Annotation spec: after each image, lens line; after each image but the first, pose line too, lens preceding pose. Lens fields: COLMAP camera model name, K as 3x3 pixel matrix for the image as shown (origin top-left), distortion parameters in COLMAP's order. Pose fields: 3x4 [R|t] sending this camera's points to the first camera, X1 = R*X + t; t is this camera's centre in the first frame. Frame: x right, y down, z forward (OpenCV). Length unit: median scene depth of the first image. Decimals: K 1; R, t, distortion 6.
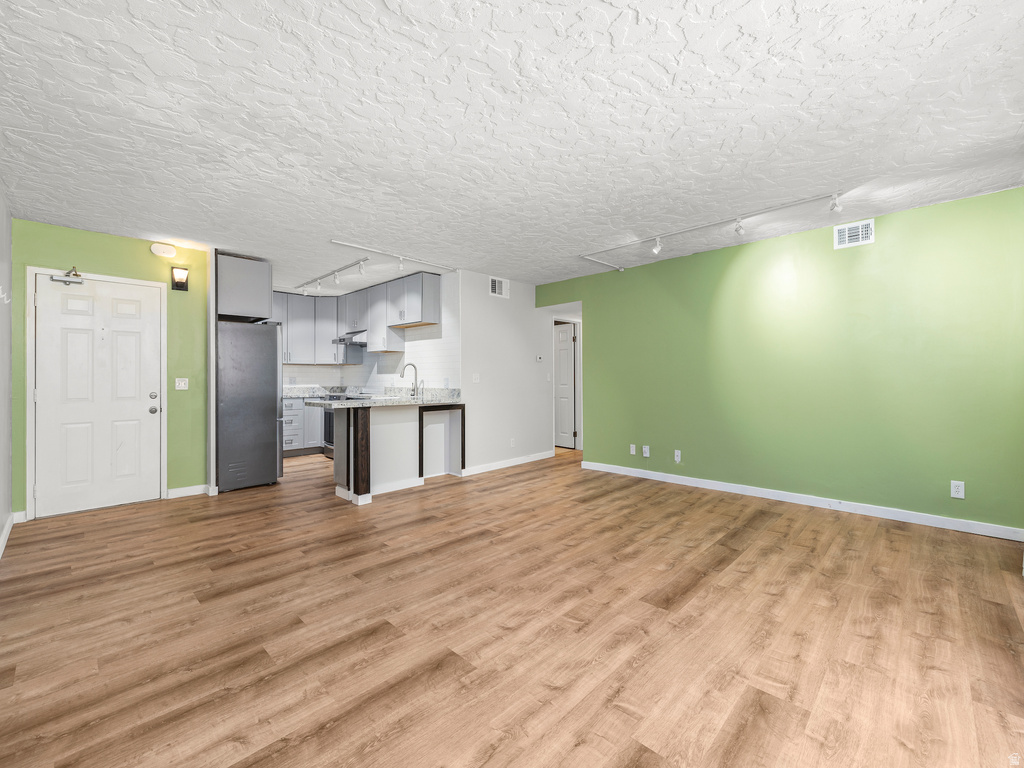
lens RADIAL K [[428.0, 0, 507.7], [0, 428.0, 389.5], [0, 0, 1]] dist [-0.002676, 0.000226]
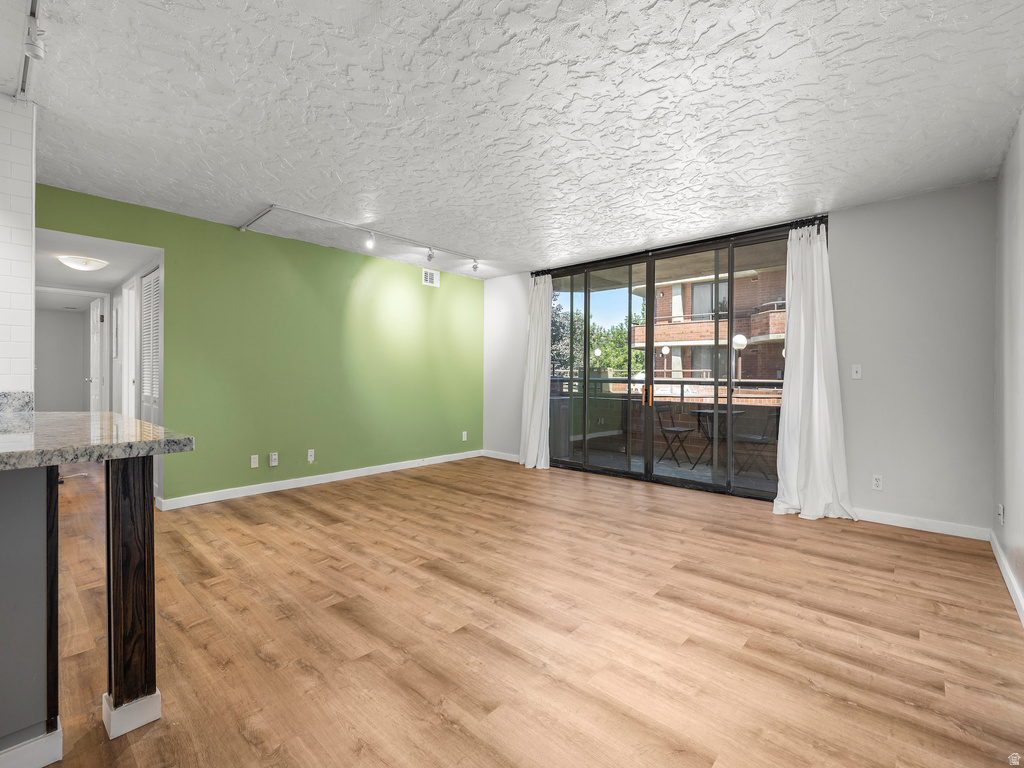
lens RADIAL K [[463.4, 0, 503.6], [0, 463.4, 378.3], [0, 0, 1]] dist [-0.000133, -0.000464]
pose [[-0.025601, -0.000812, 0.999672, -0.924473], [0.016097, 0.999870, 0.001225, -0.010310], [-0.999543, 0.016123, -0.025585, 0.895615]]
